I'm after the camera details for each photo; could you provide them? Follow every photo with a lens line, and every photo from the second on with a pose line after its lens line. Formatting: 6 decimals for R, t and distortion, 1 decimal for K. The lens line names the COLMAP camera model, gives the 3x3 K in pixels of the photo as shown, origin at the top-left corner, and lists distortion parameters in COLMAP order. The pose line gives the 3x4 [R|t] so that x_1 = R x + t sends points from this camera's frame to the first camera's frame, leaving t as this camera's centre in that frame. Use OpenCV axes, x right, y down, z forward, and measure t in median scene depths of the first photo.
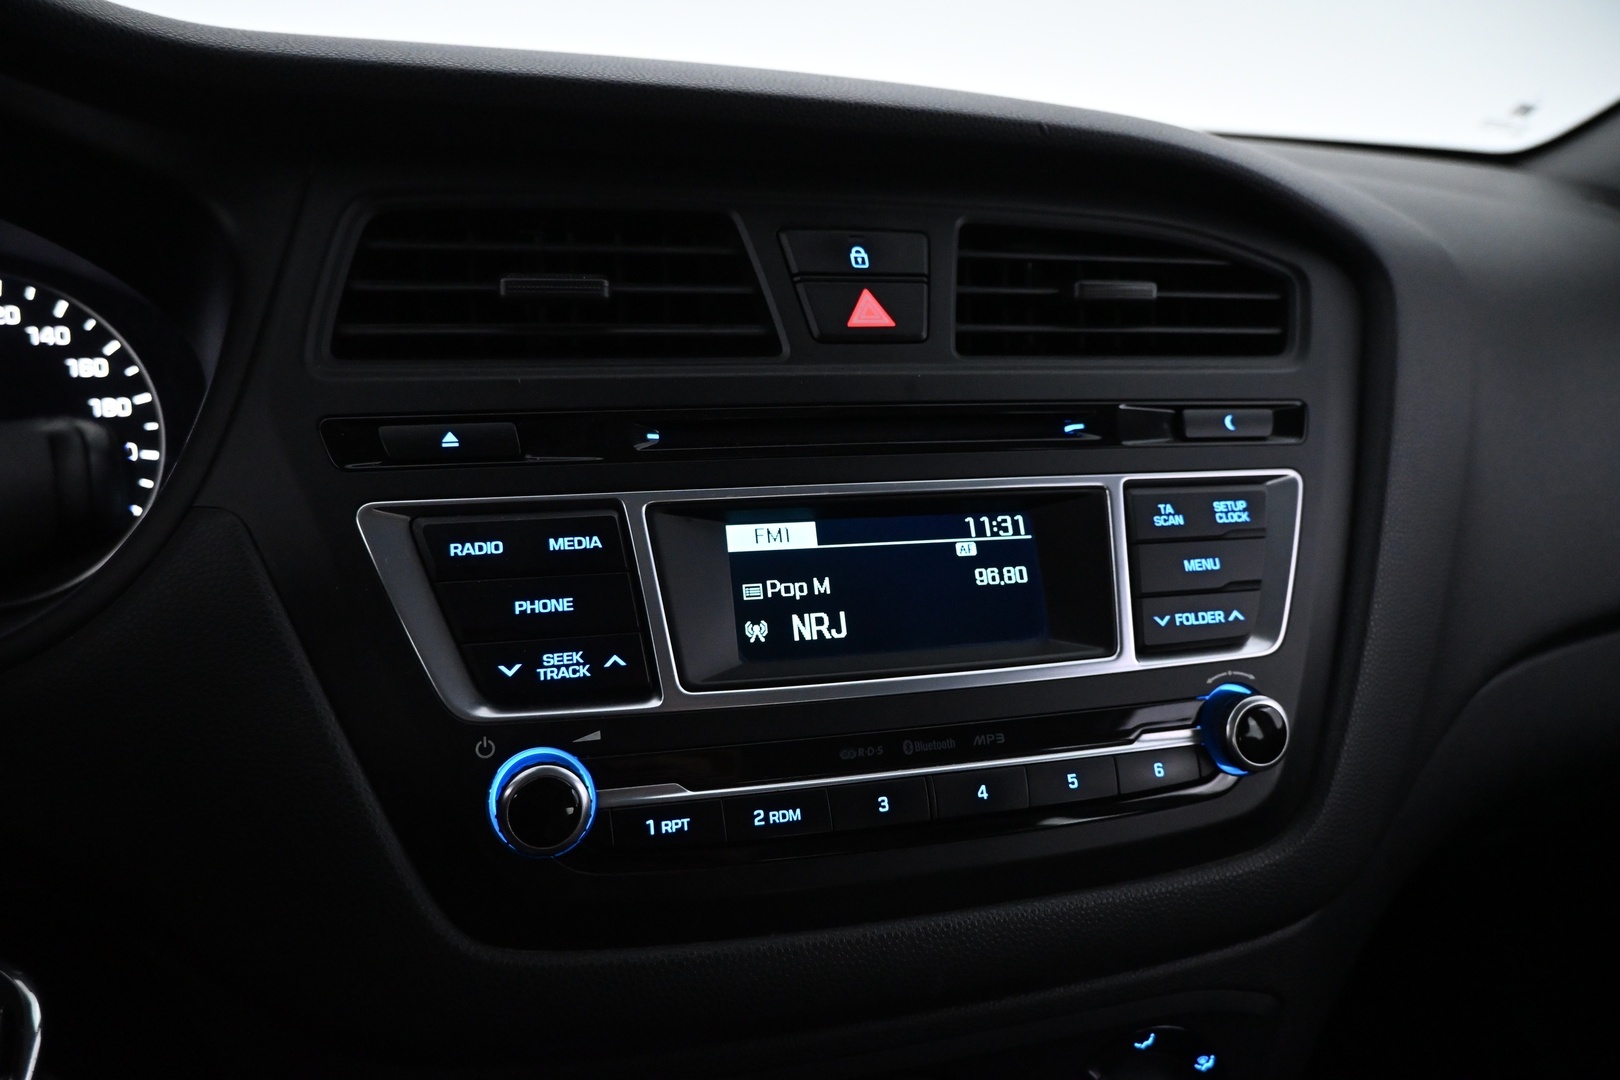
lens RADIAL K [[1147.0, 0, 810.0], [0, 1147.0, 540.0], [0, 0, 1]] dist [-0.010053, -0.005347]
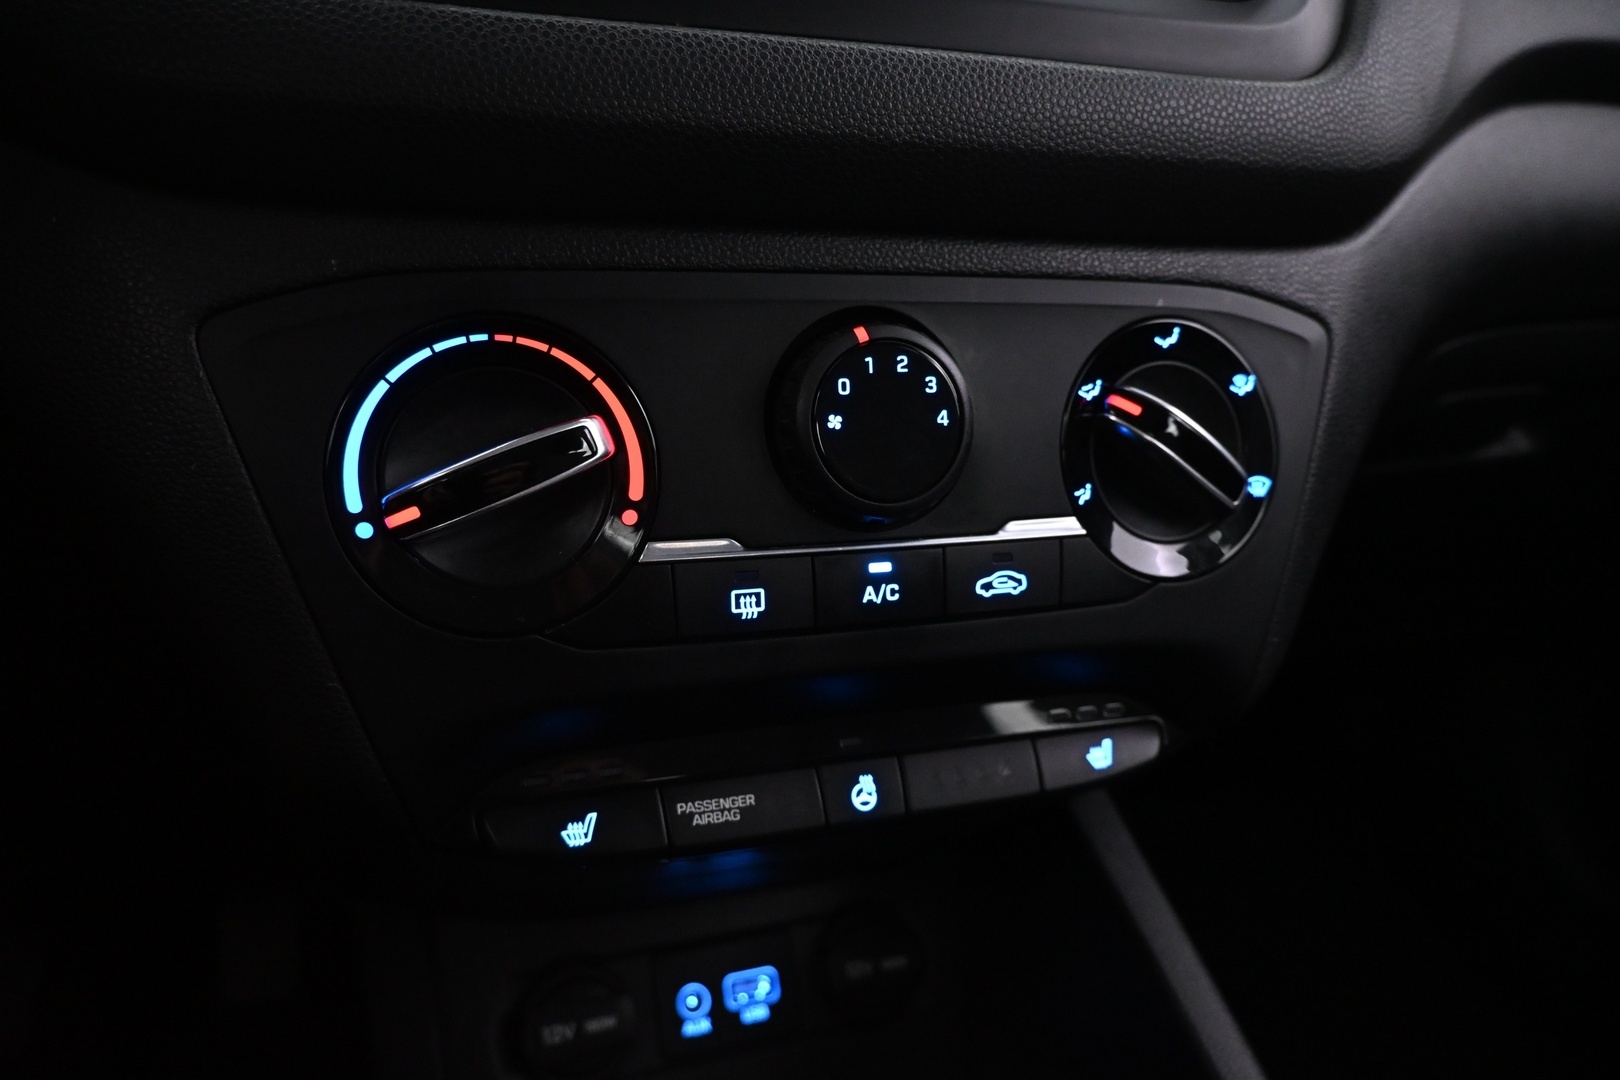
lens RADIAL K [[1147.0, 0, 810.0], [0, 1147.0, 540.0], [0, 0, 1]] dist [-0.010053, -0.005347]
pose [[0.997847, -0.035100, 0.055400, -0.002321], [0.039229, 0.996390, -0.075293, 0.555453], [-0.052557, 0.077304, 0.995621, 0.208652]]
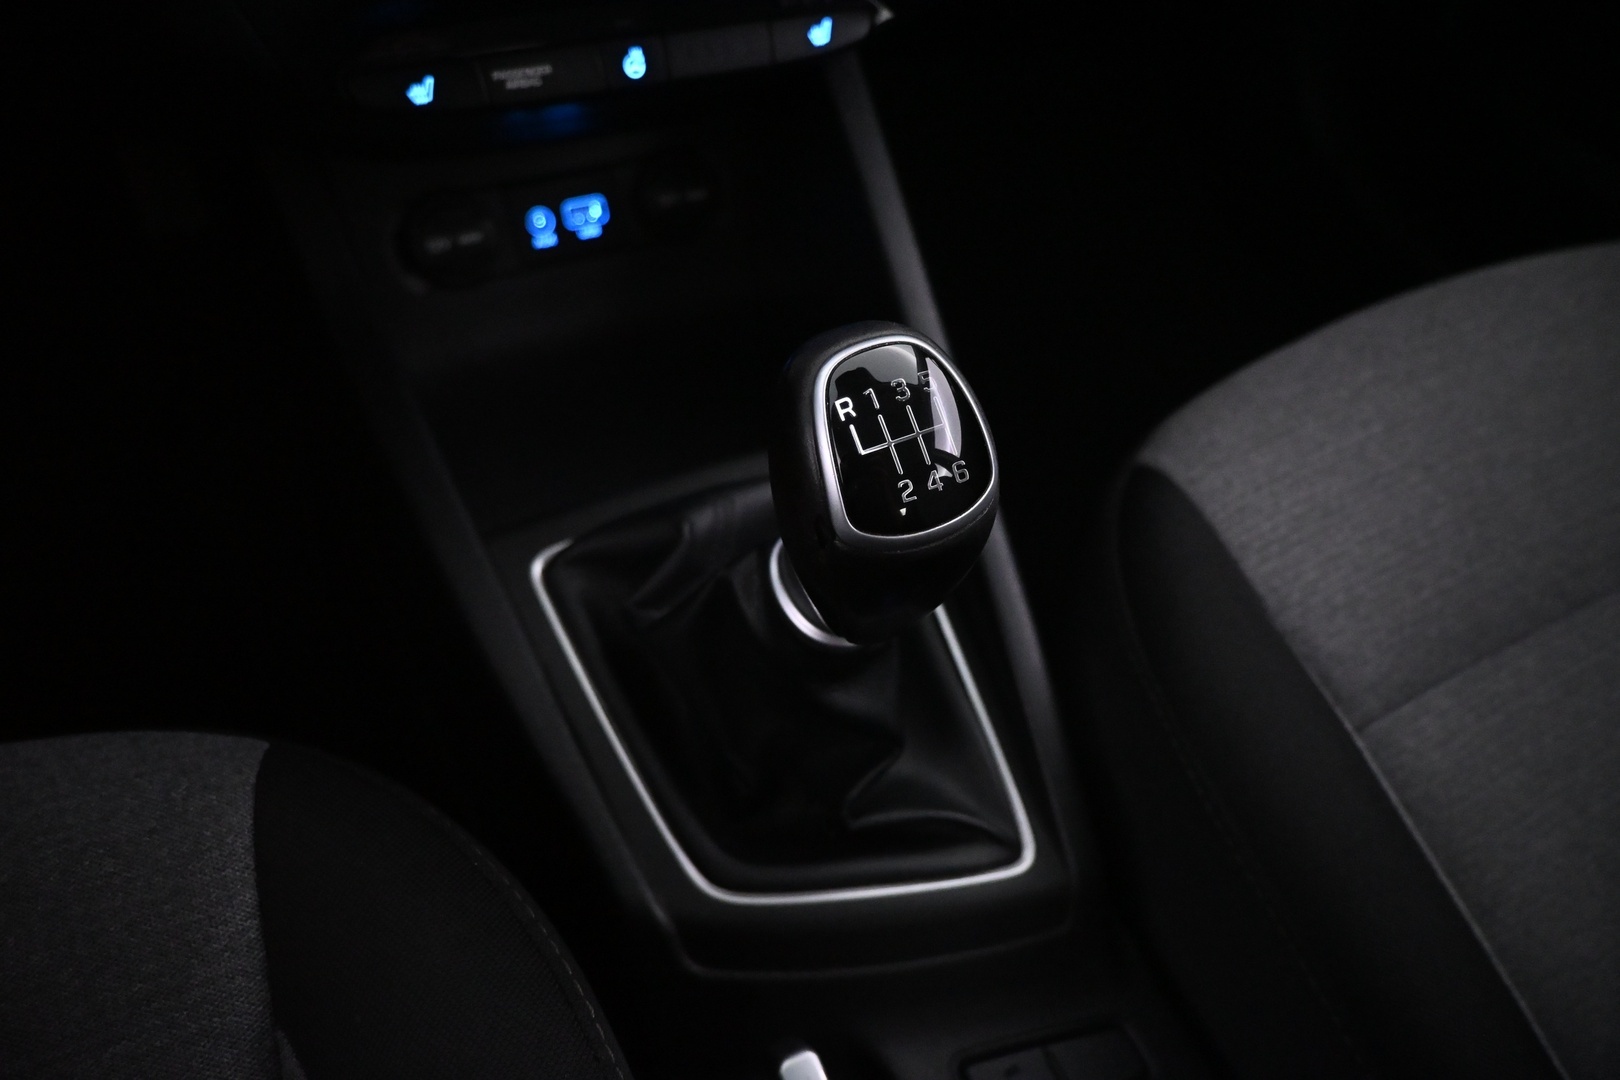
lens RADIAL K [[1147.0, 0, 810.0], [0, 1147.0, 540.0], [0, 0, 1]] dist [-0.010053, -0.005347]
pose [[0.990277, -0.084962, 0.110153, 0.067178], [0.013475, 0.846689, 0.531918, 0.491857], [-0.138458, -0.525261, 0.839601, -0.095831]]
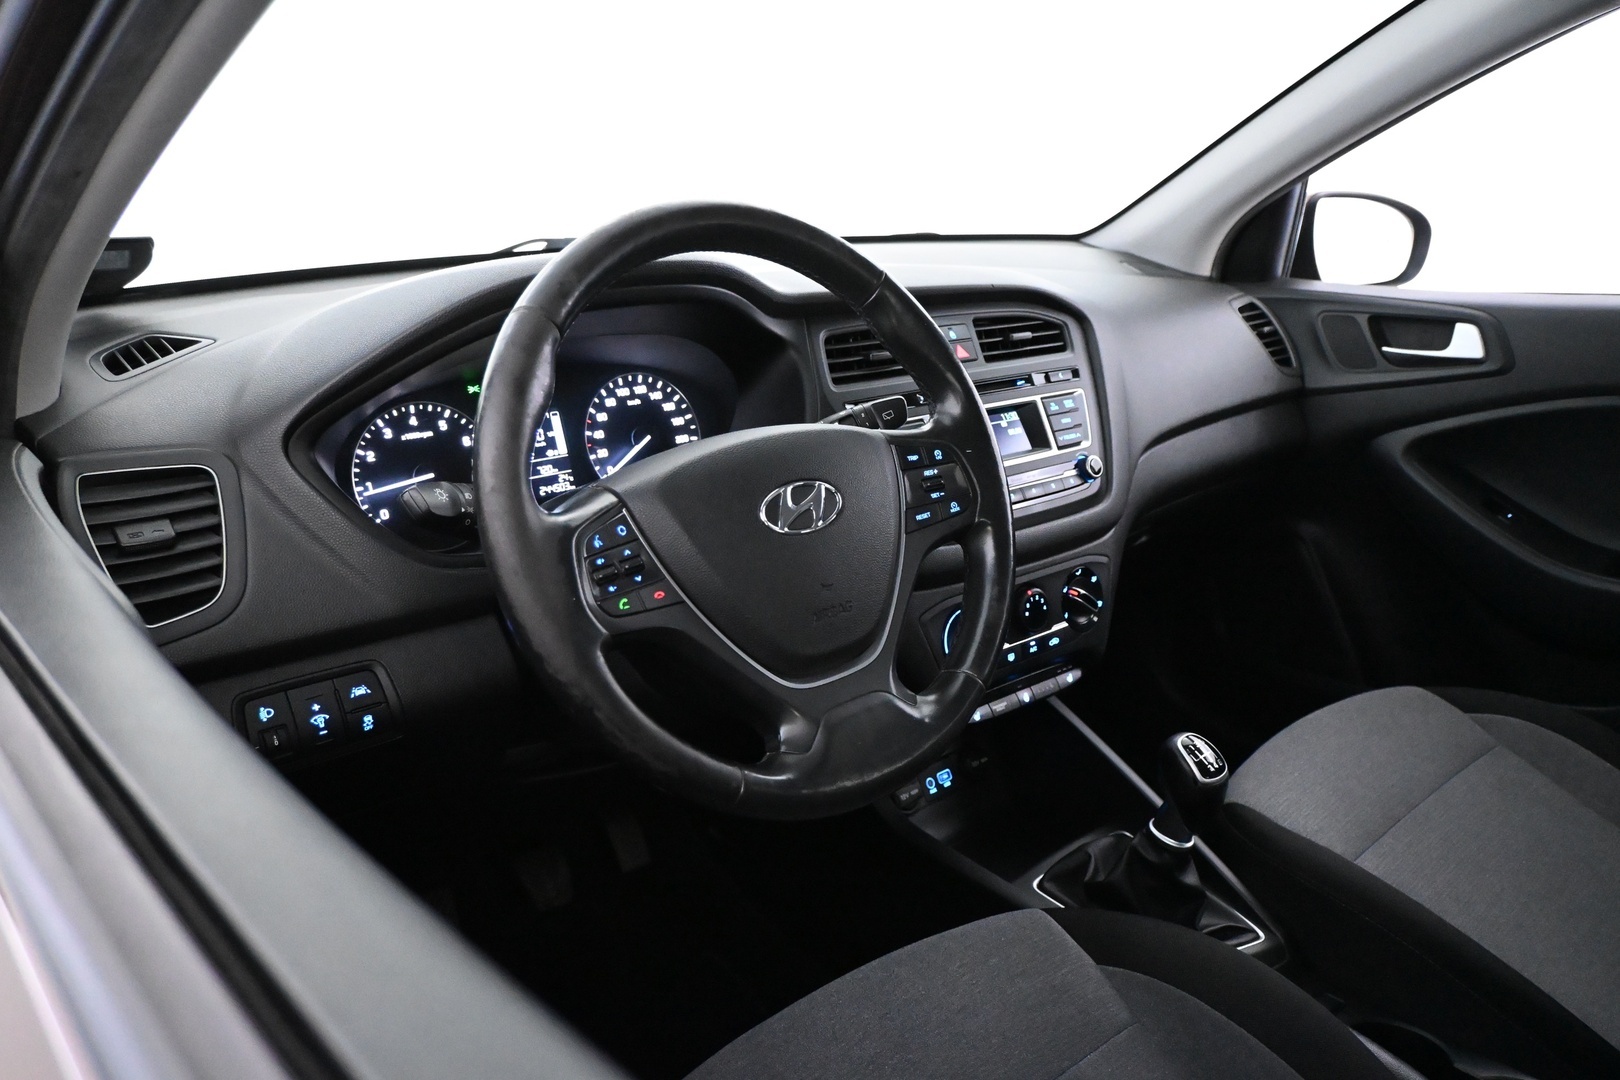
lens RADIAL K [[1197.8, 0, 810.0], [0, 1197.8, 540.0], [0, 0, 1]] dist [-0.001378, -0.000639]
pose [[0.919787, -0.163601, 0.356688, -1.361932], [0.172977, 0.984909, 0.005692, 0.182135], [-0.352236, 0.056464, 0.934206, -1.601555]]
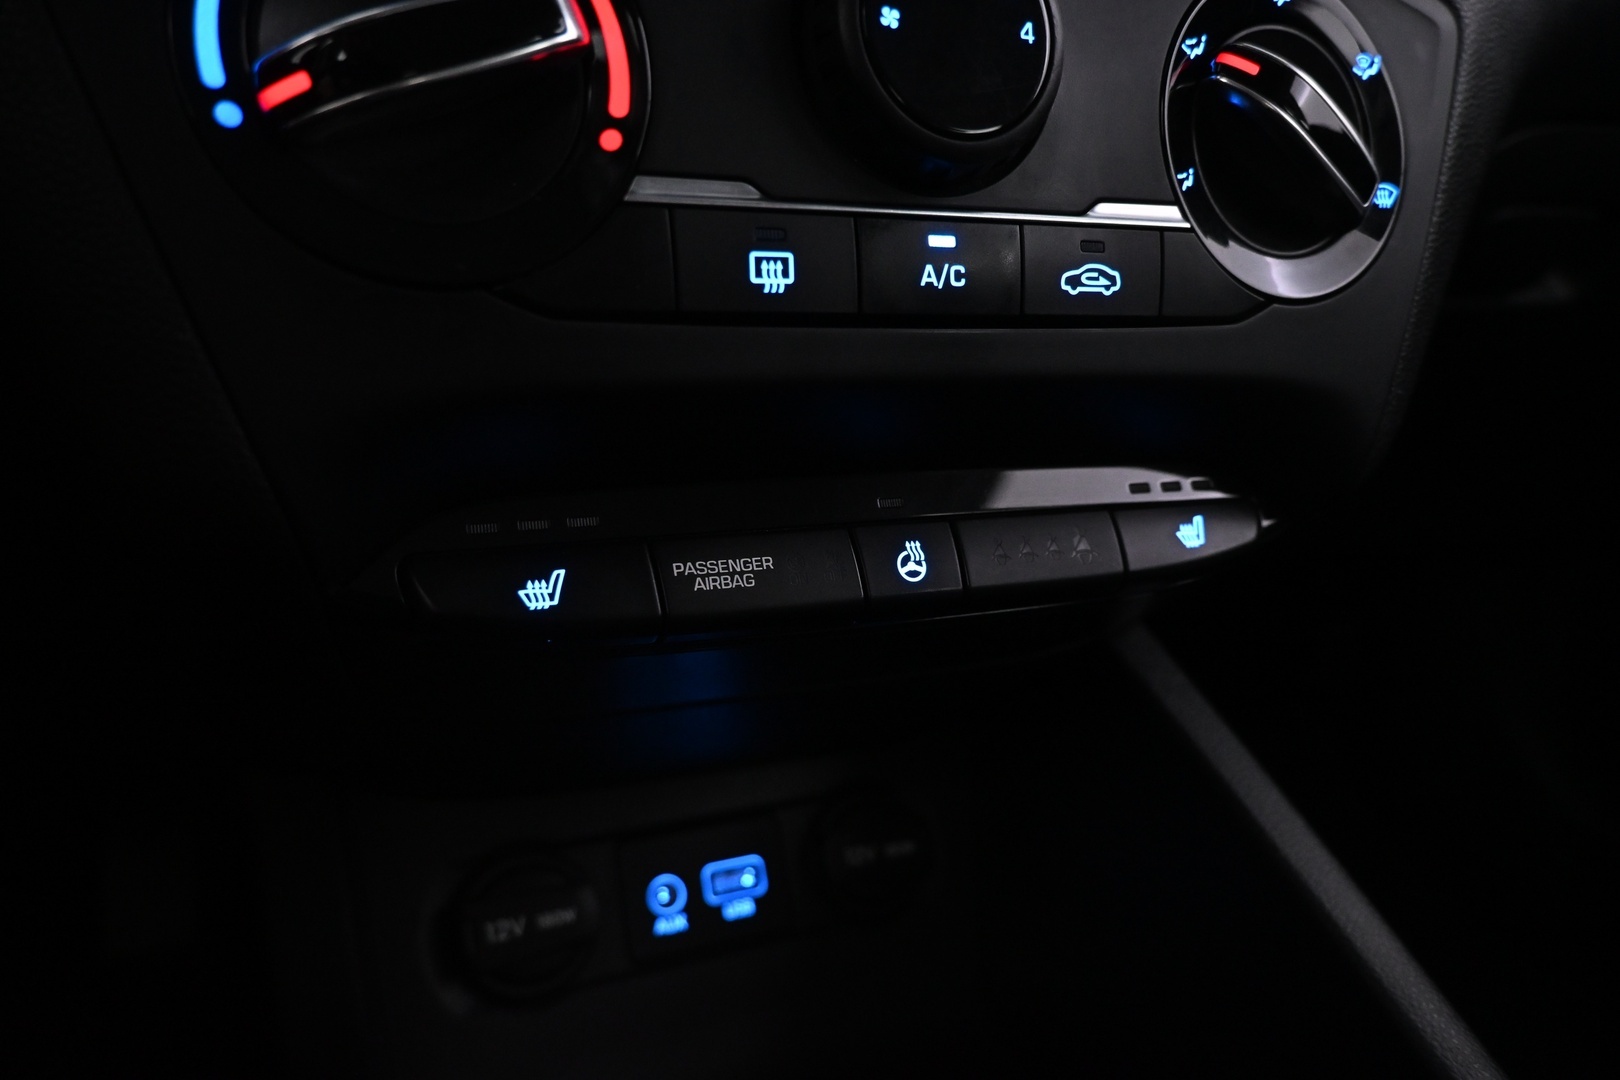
lens RADIAL K [[1154.3, 0, 810.0], [0, 1154.3, 540.0], [0, 0, 1]] dist [-0.001198, 0.001941]
pose [[0.992311, -0.044412, 0.115523, -0.044386], [0.051230, 0.997074, -0.056739, 0.672110], [-0.112665, 0.062221, 0.991683, 0.374464]]
